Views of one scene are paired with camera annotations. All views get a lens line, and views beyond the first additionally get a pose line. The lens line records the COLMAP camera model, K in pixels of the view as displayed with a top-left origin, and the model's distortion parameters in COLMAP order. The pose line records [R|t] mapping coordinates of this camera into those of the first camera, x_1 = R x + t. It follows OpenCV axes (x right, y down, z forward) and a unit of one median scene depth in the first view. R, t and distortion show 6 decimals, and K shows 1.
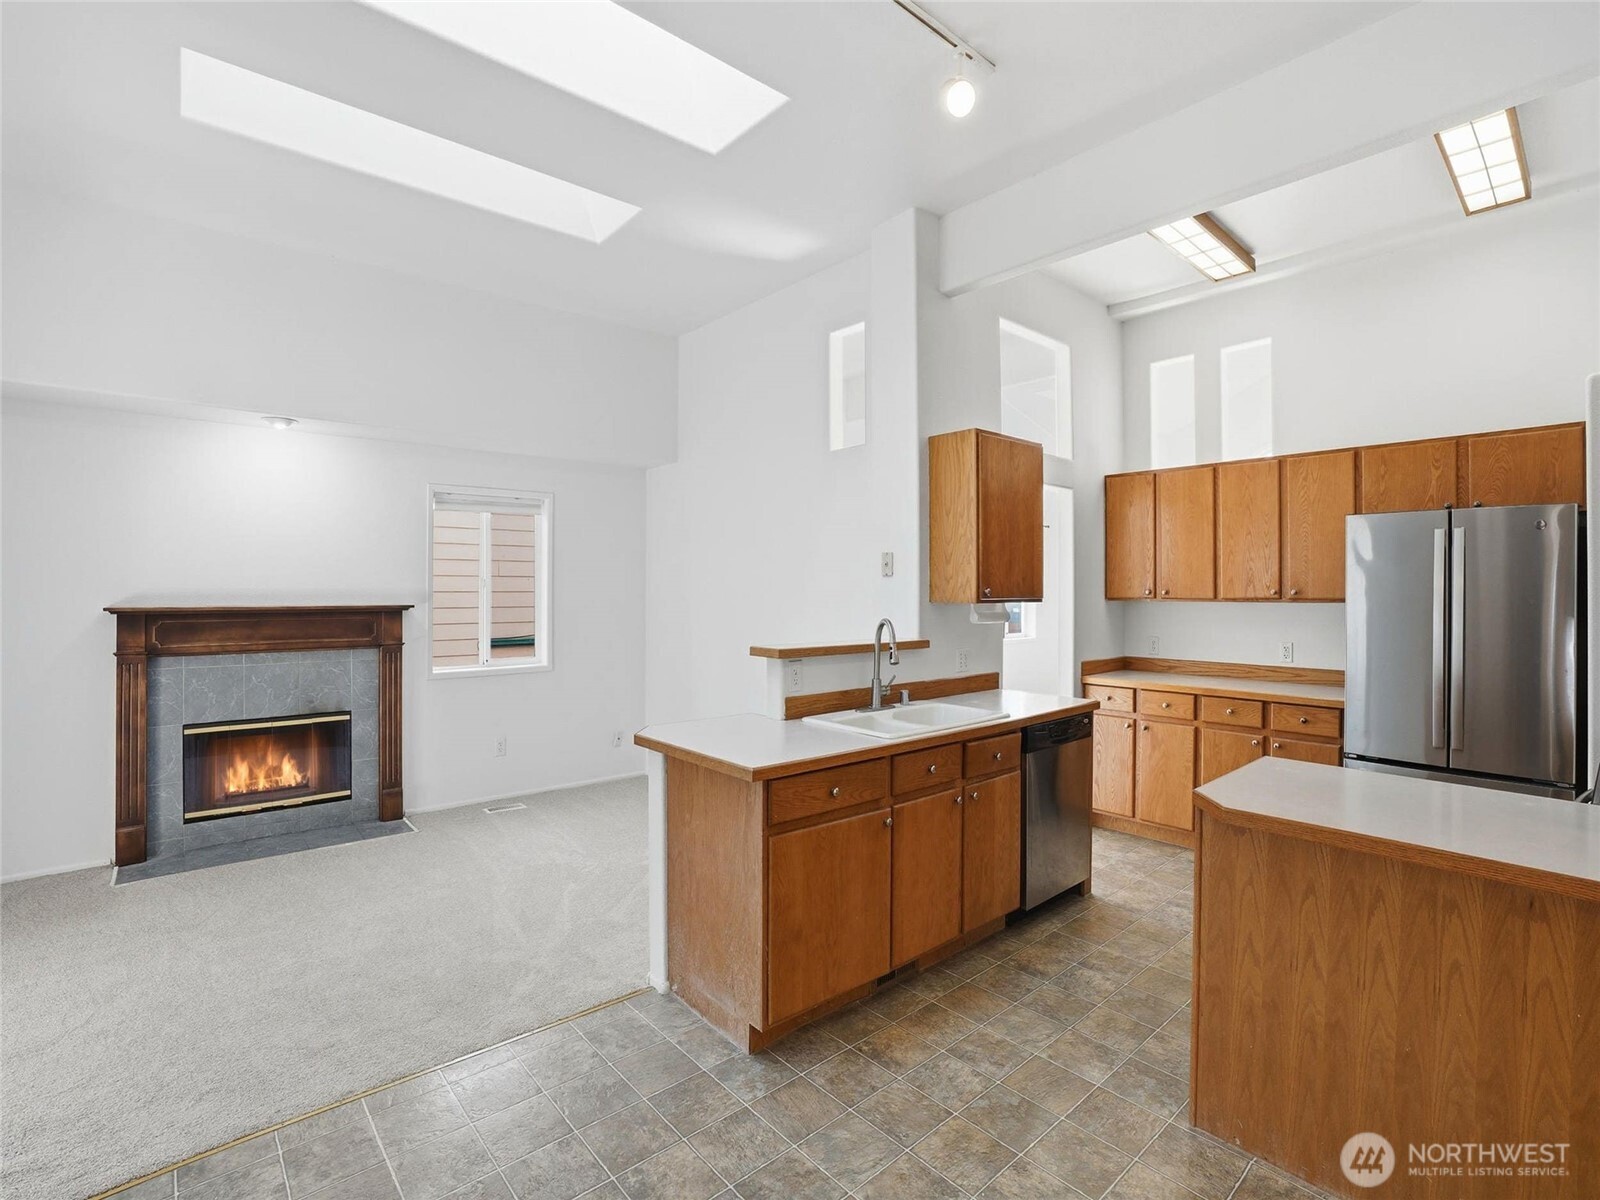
lens RADIAL K [[750.9, 0, 801.9], [0, 750.9, 593.1], [0, 0, 1]] dist [-0.020656, 0.003788]
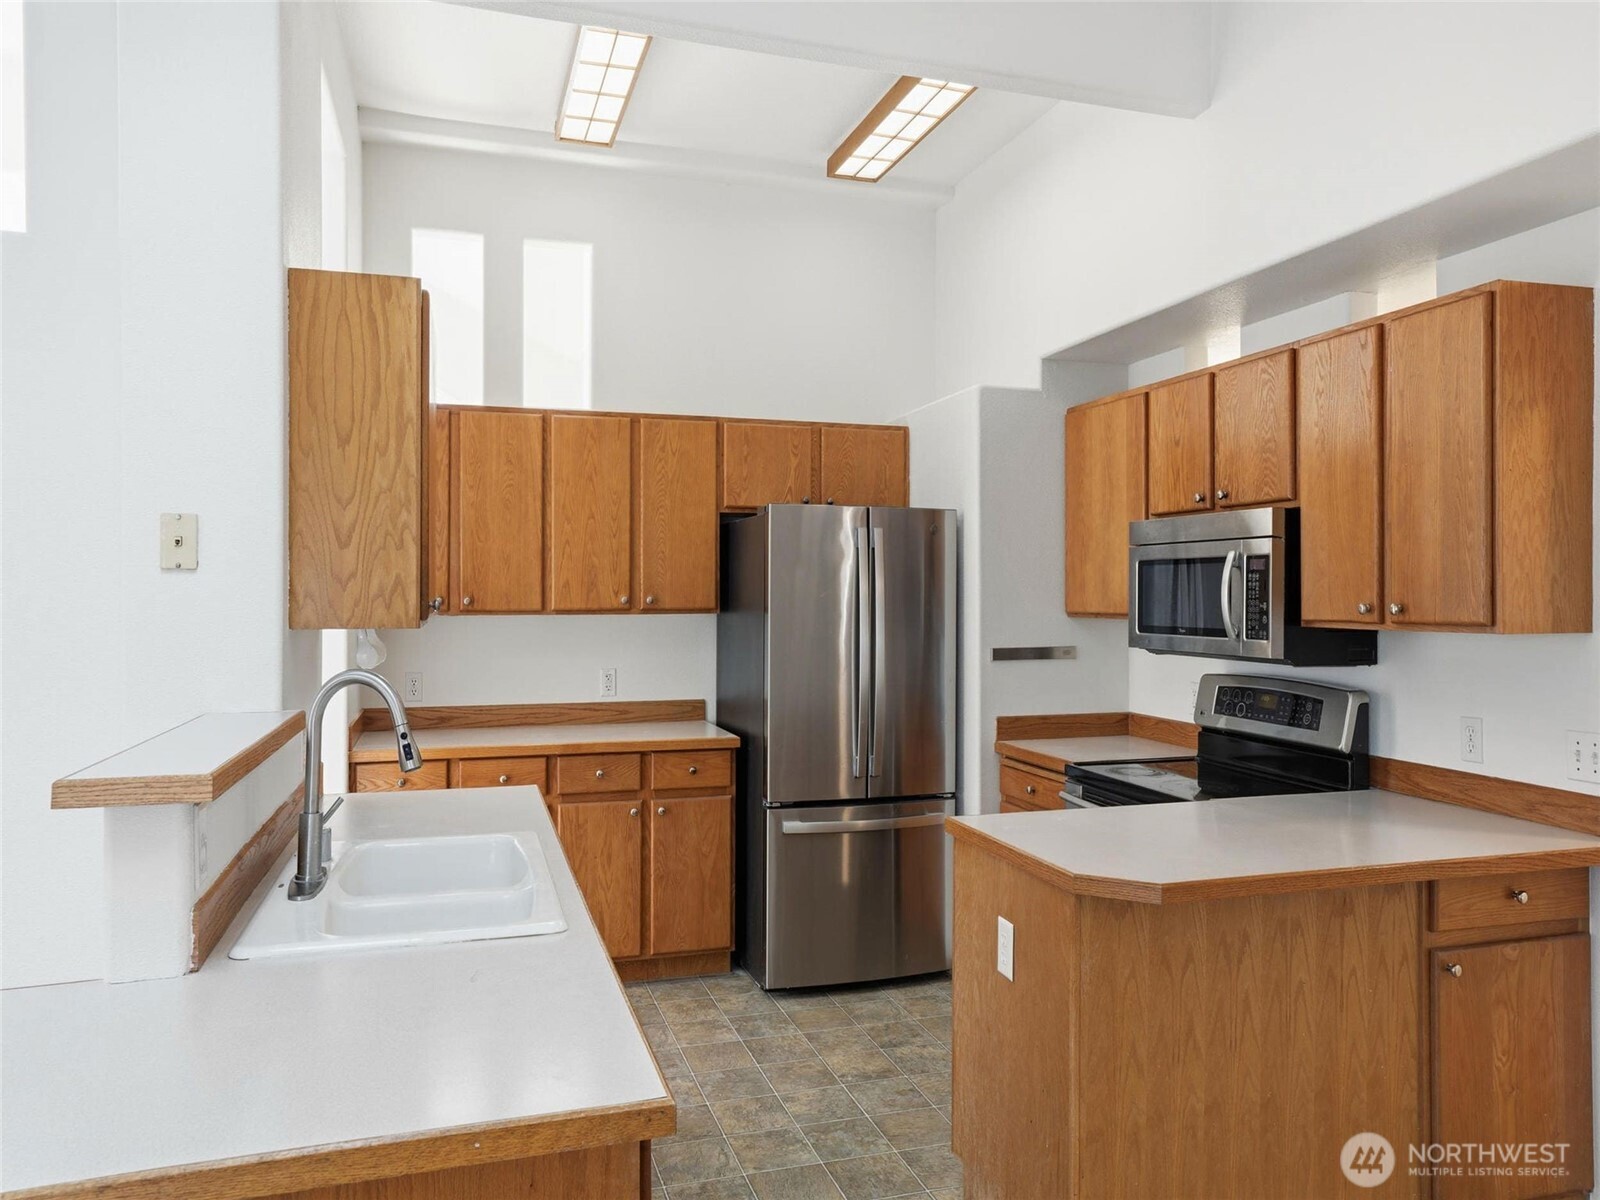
lens RADIAL K [[1133.2, 0, 791.8], [0, 1133.2, 593.6], [0, 0, 1]] dist [-0.005778, 0.027231]
pose [[0.410707, -0.002481, 0.911764, -0.320089], [0.004549, 0.999989, 0.000672, -0.008020], [-0.911756, 0.003872, 0.410714, 0.419295]]
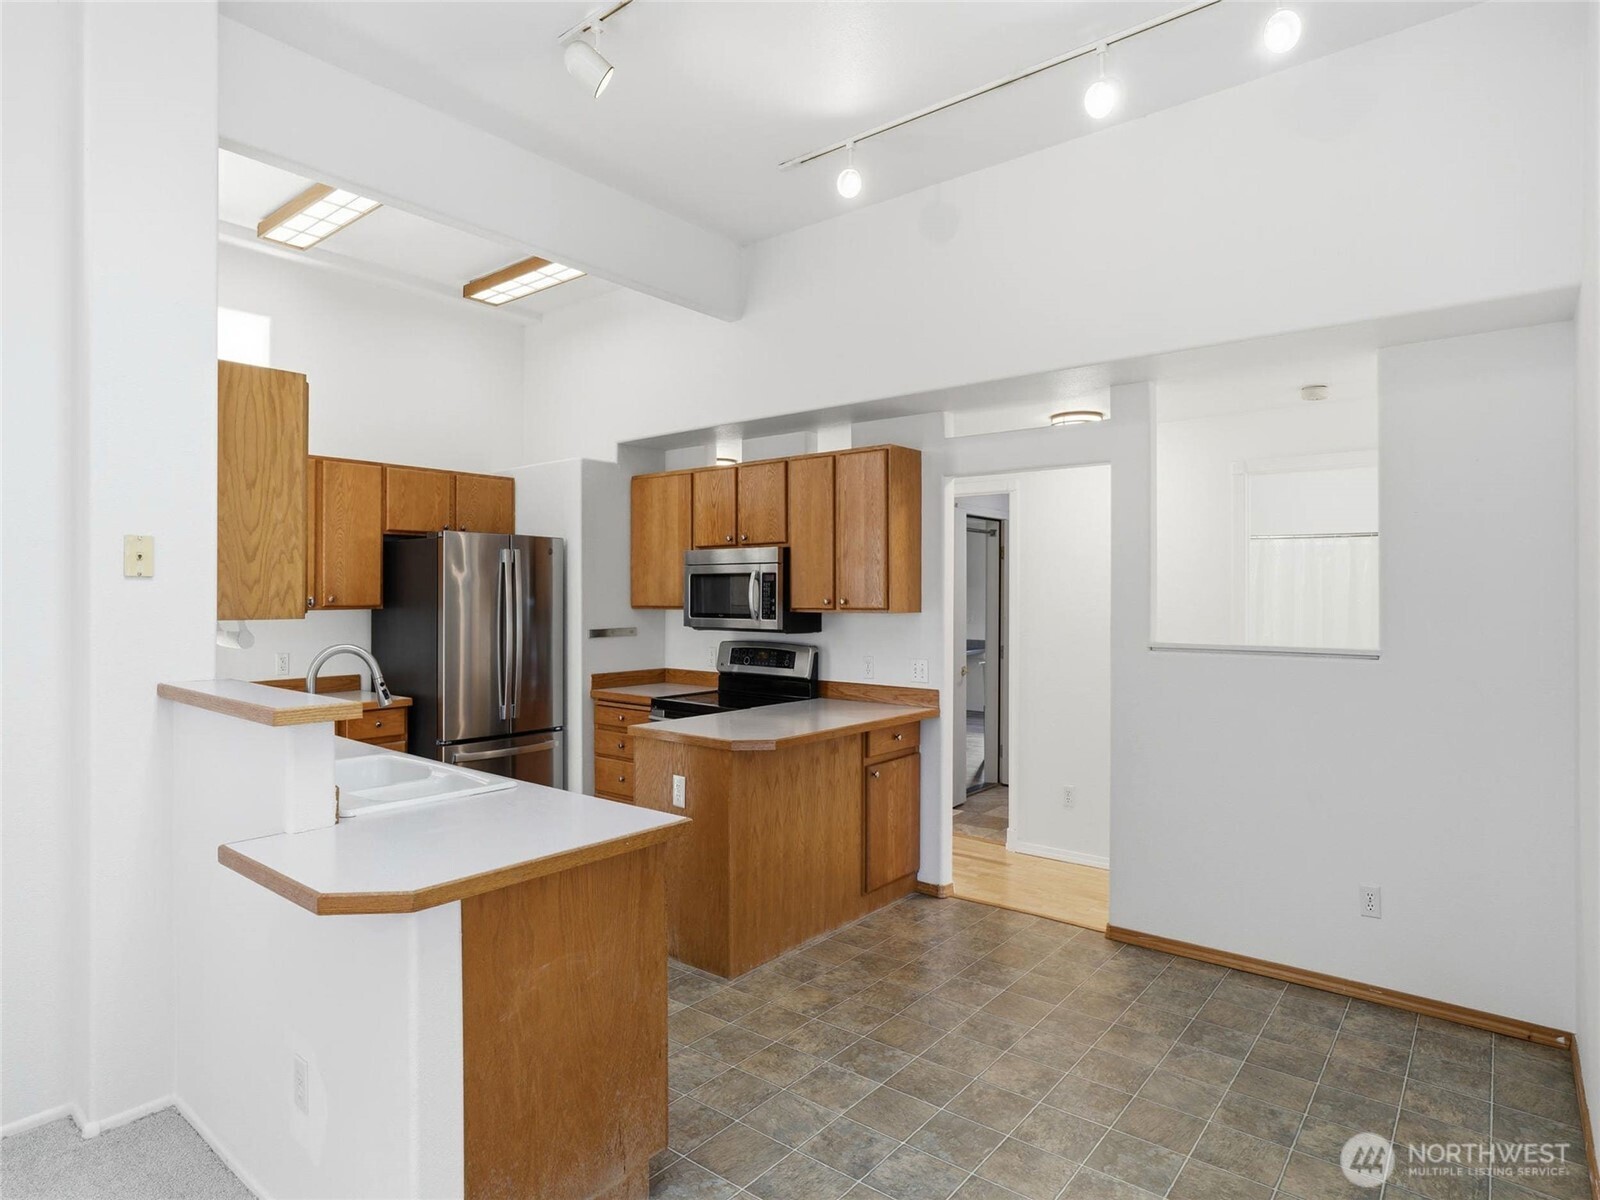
lens RADIAL K [[920.6, 0, 786.3], [0, 920.6, 597.6], [0, 0, 1]] dist [-0.003954, 0.001722]
pose [[-0.155757, -0.006679, 0.987773, -0.638229], [0.003998, 0.999965, 0.007392, -0.010152], [-0.987787, 0.005100, -0.155724, 0.617007]]
